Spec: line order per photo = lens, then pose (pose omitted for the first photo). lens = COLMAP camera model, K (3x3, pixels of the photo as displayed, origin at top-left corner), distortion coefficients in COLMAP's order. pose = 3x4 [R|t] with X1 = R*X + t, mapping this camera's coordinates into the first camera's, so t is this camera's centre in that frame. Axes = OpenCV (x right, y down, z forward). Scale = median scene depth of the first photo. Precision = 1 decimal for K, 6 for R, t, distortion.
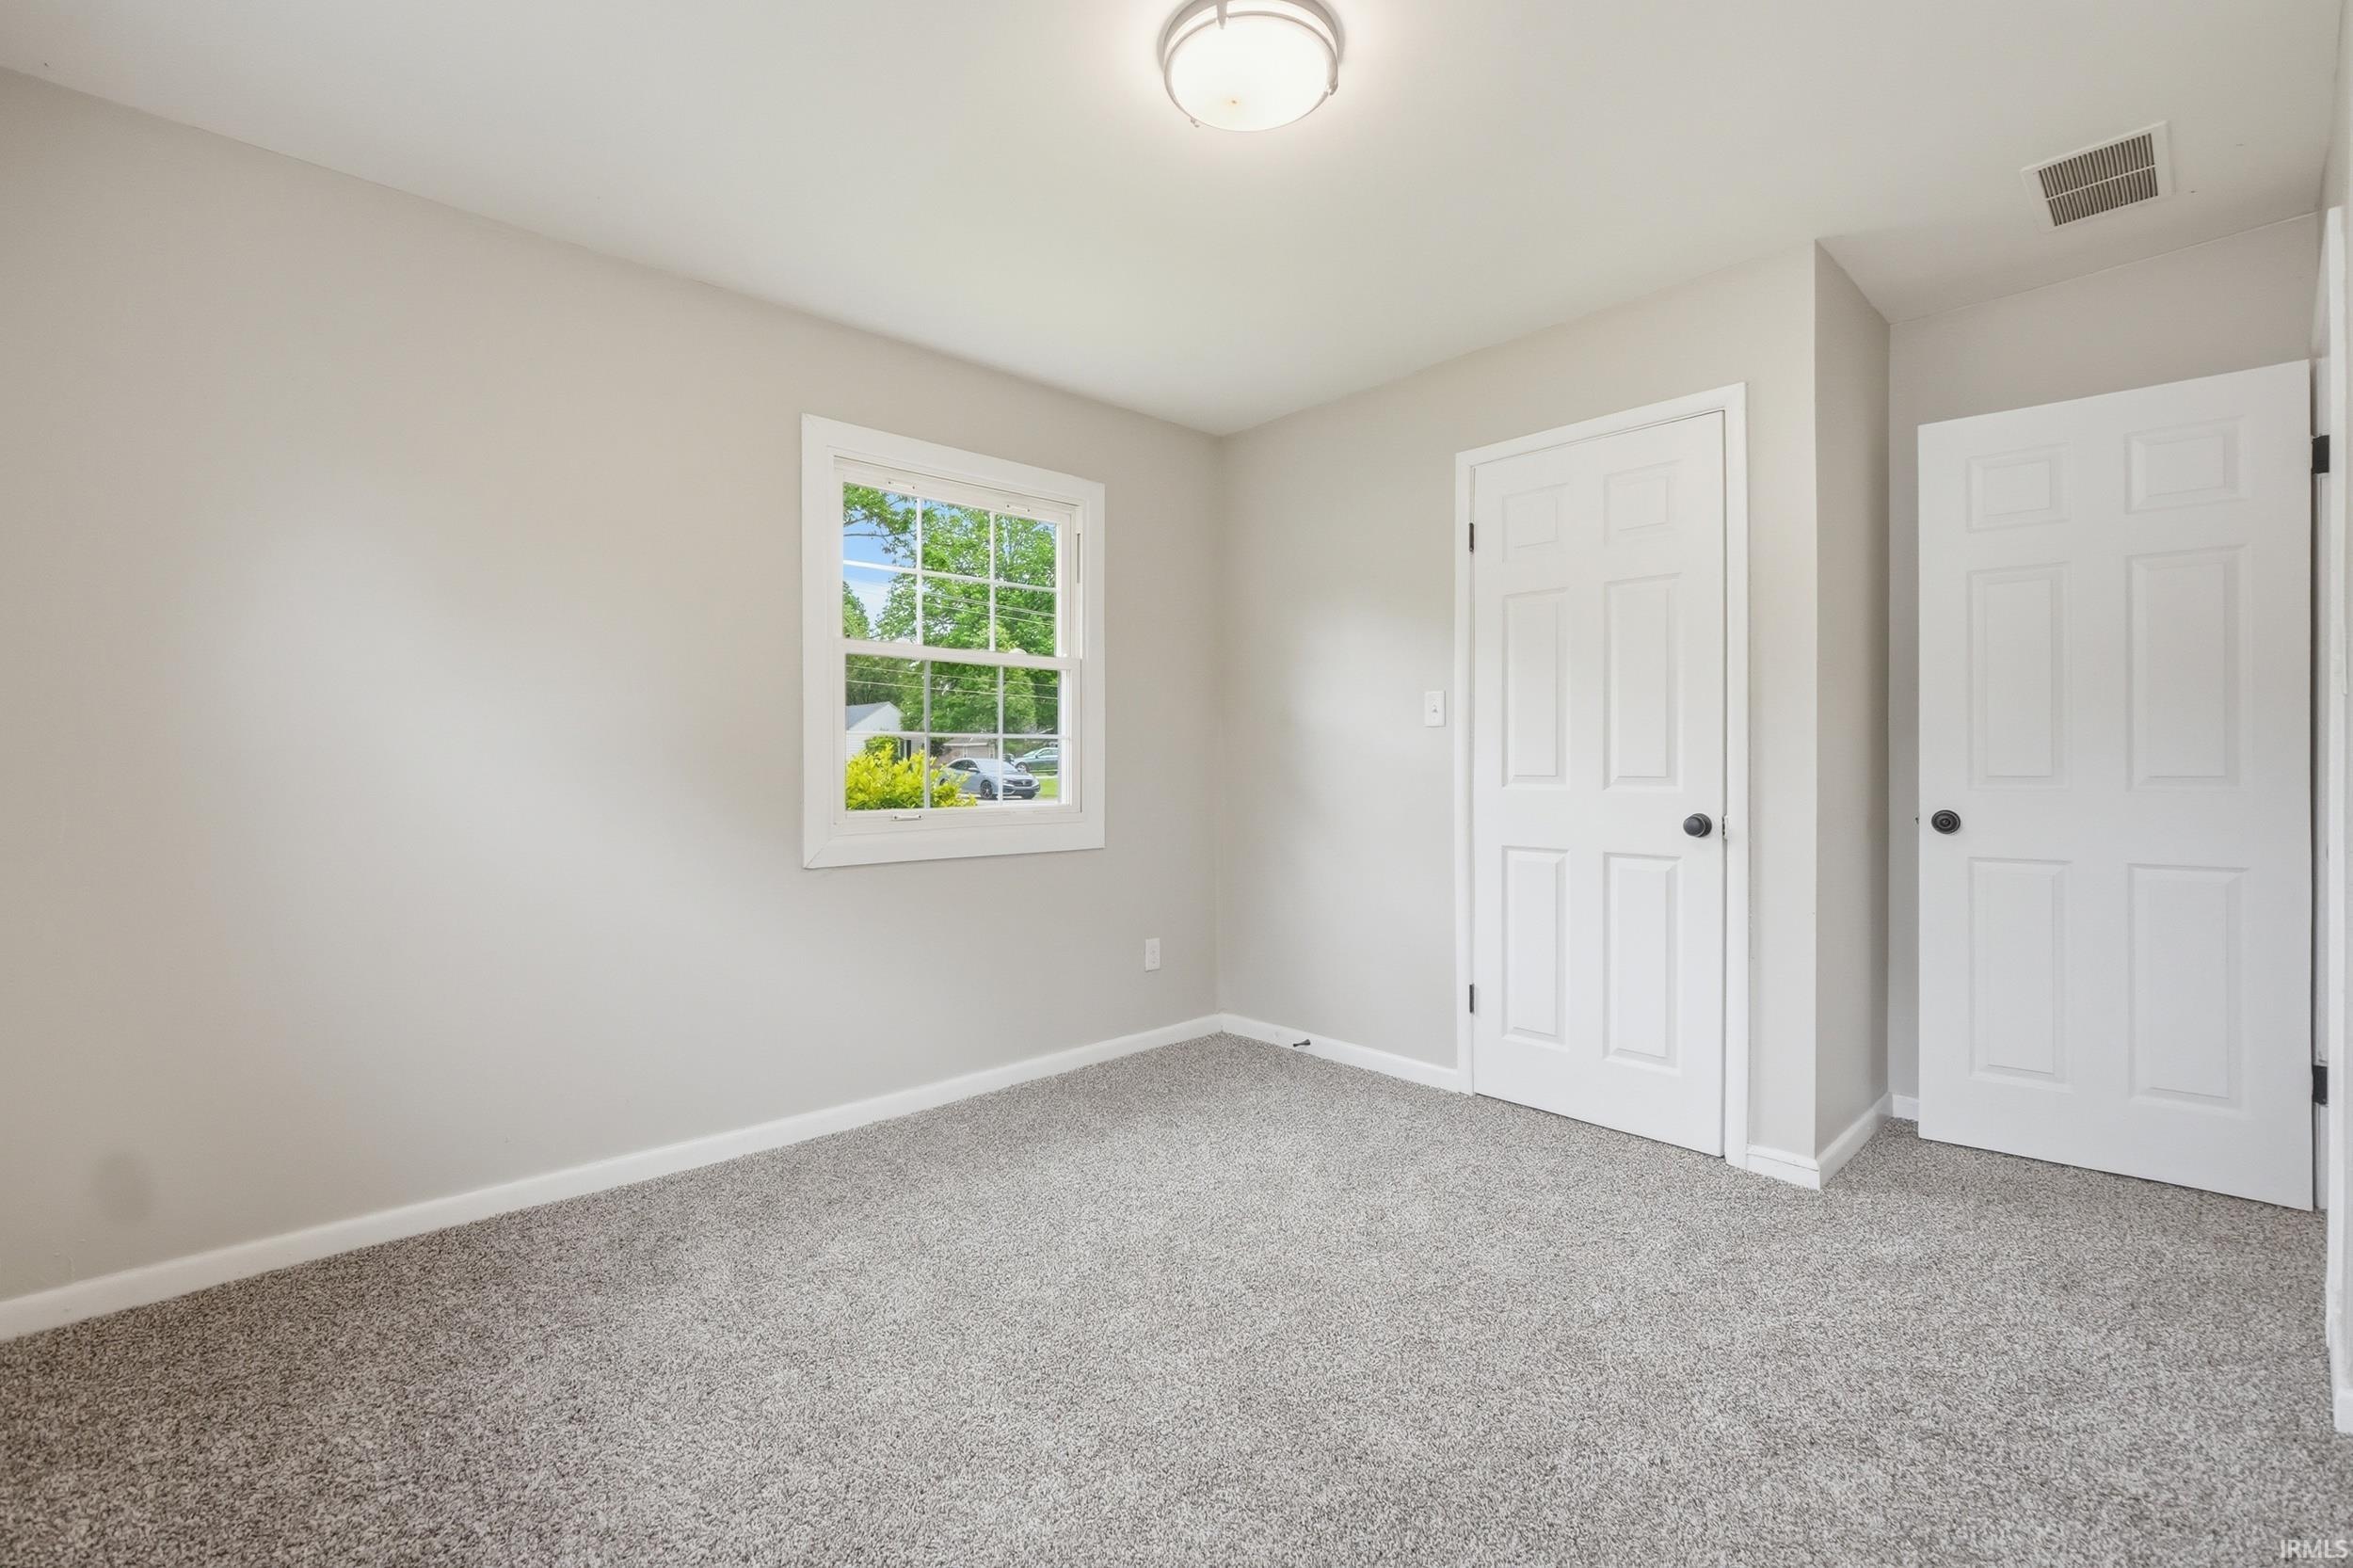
lens RADIAL K [[1021.8, 0, 1173.9], [0, 1021.8, 773.8], [0, 0, 1]] dist [-0.008009, 0.000166]
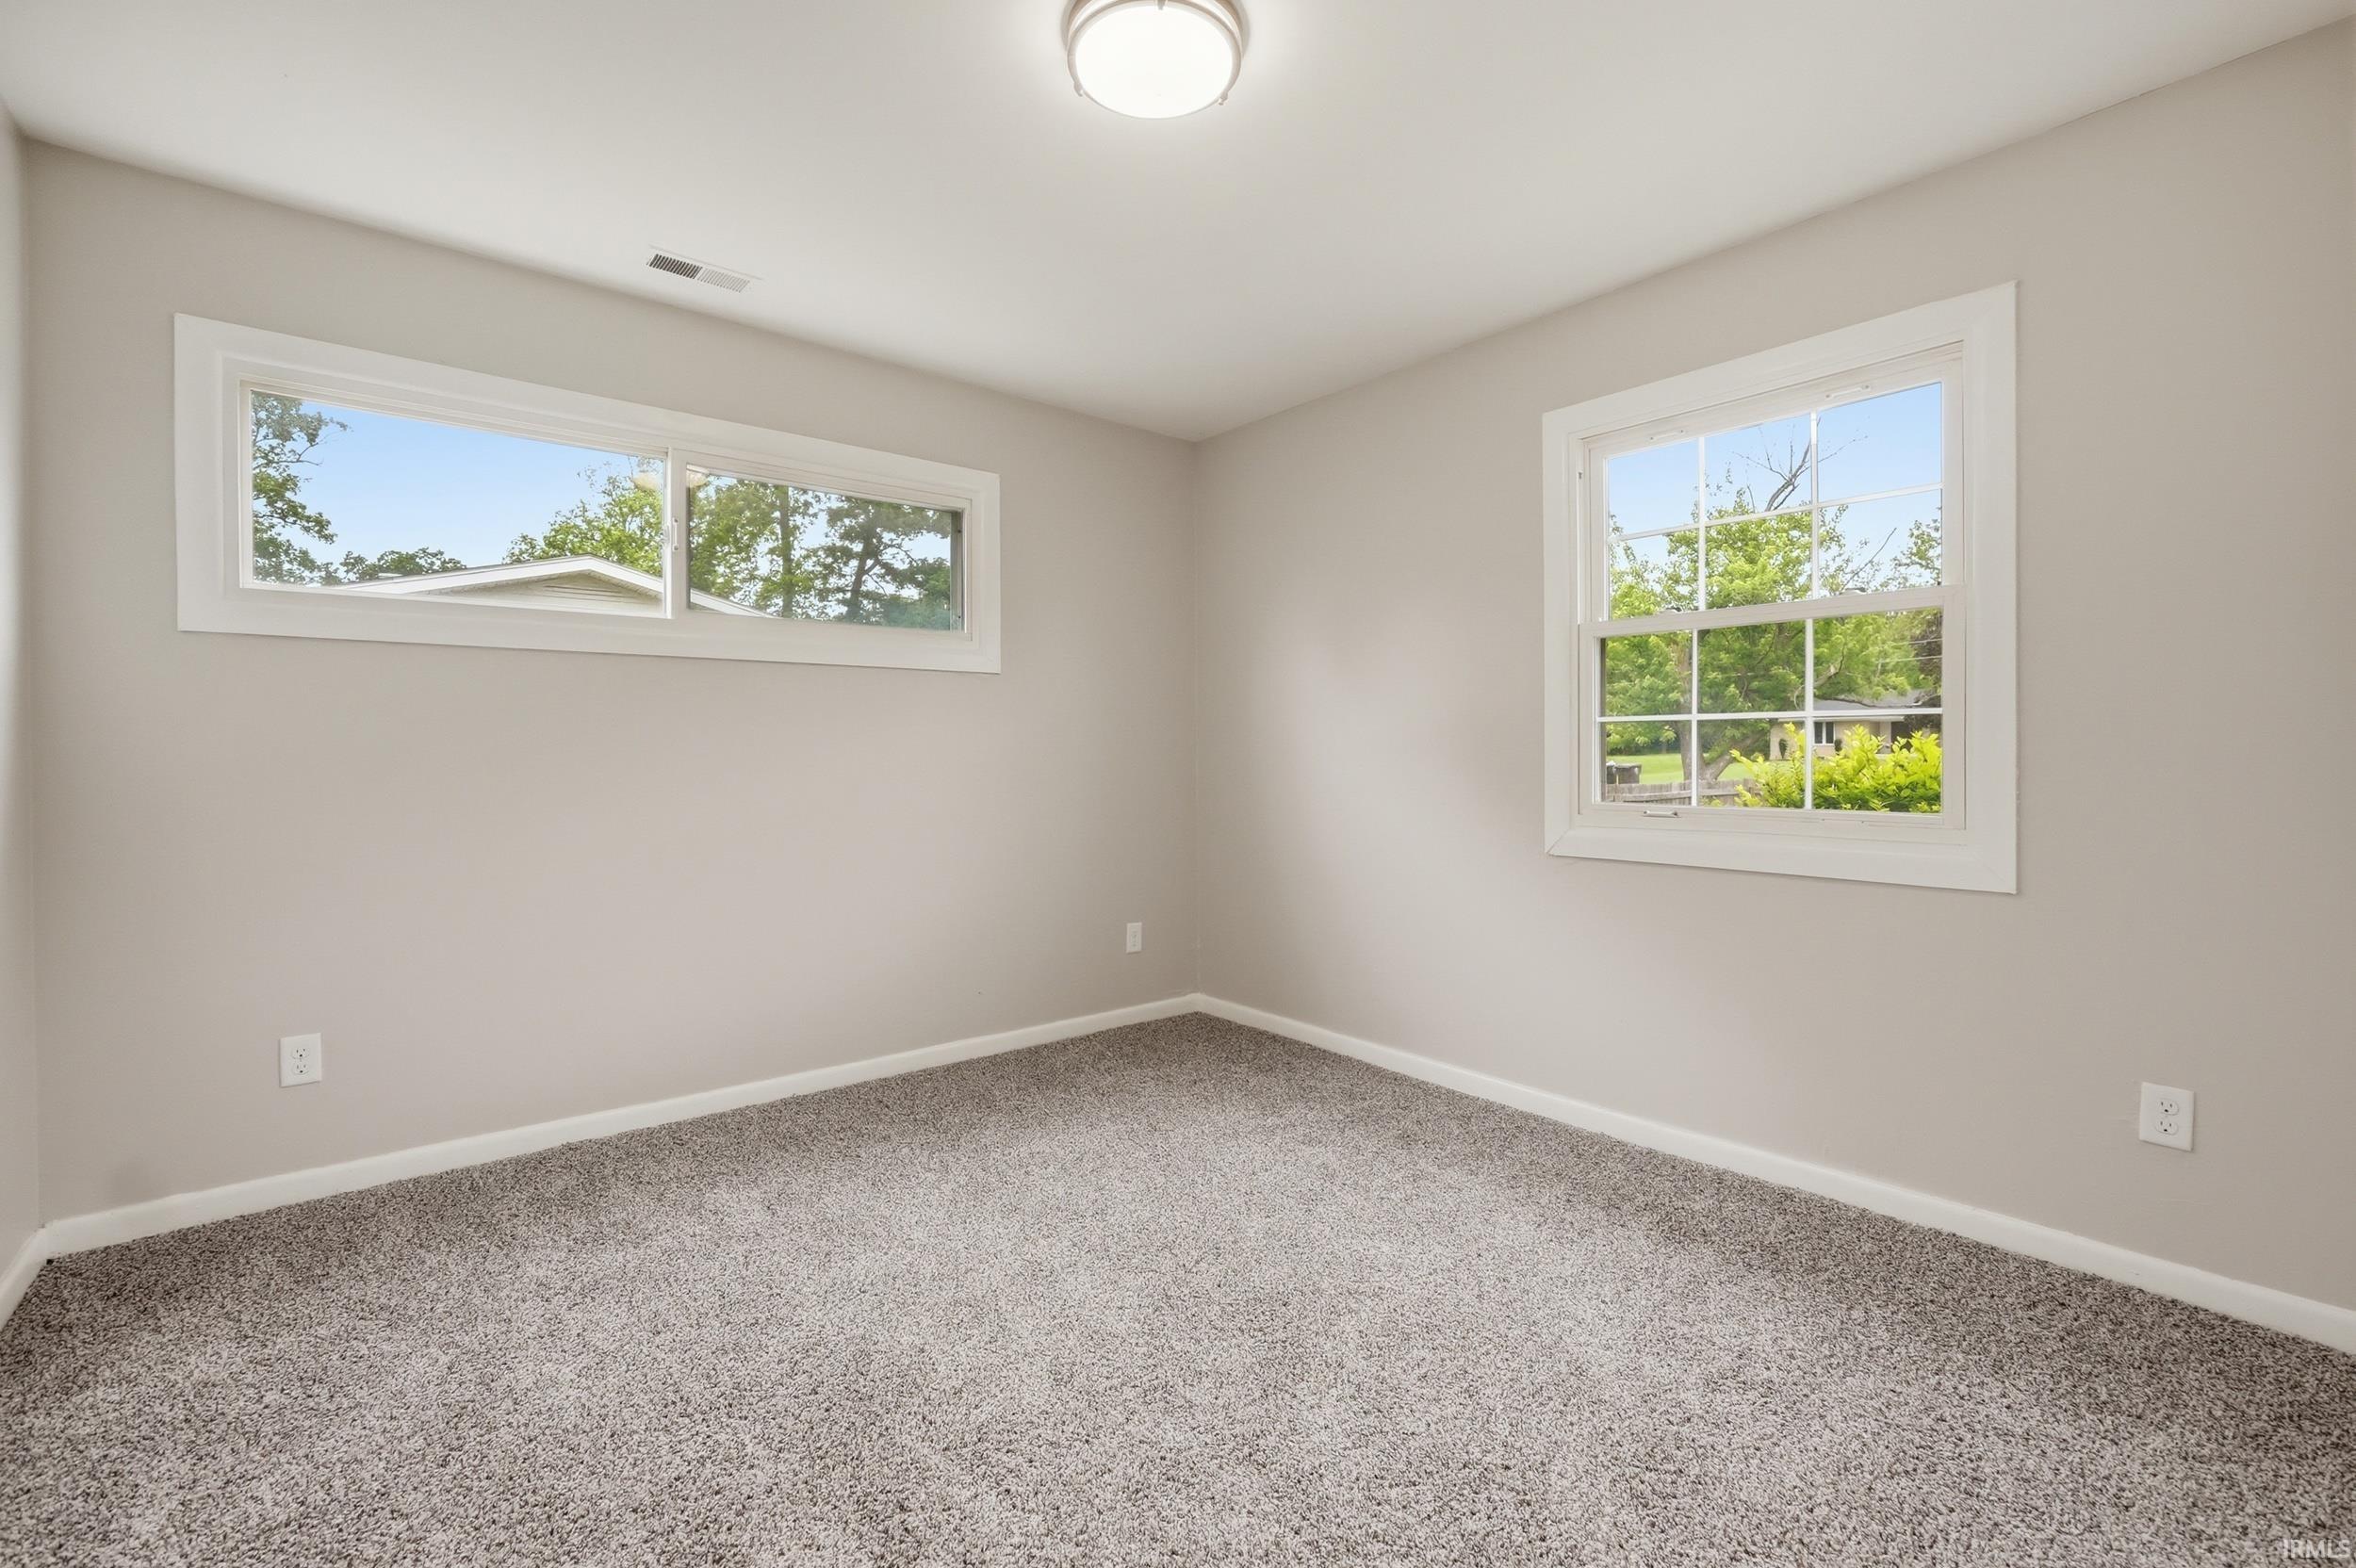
lens RADIAL K [[1023.1, 0, 1175.4], [0, 1023.1, 773.7], [0, 0, 1]] dist [-0.008009, 0.000166]
pose [[-0.064451, 0.020132, -0.997718, 0.706344], [-0.003684, 0.999785, 0.020412, -0.008464], [0.997914, 0.004991, -0.064363, 0.709750]]
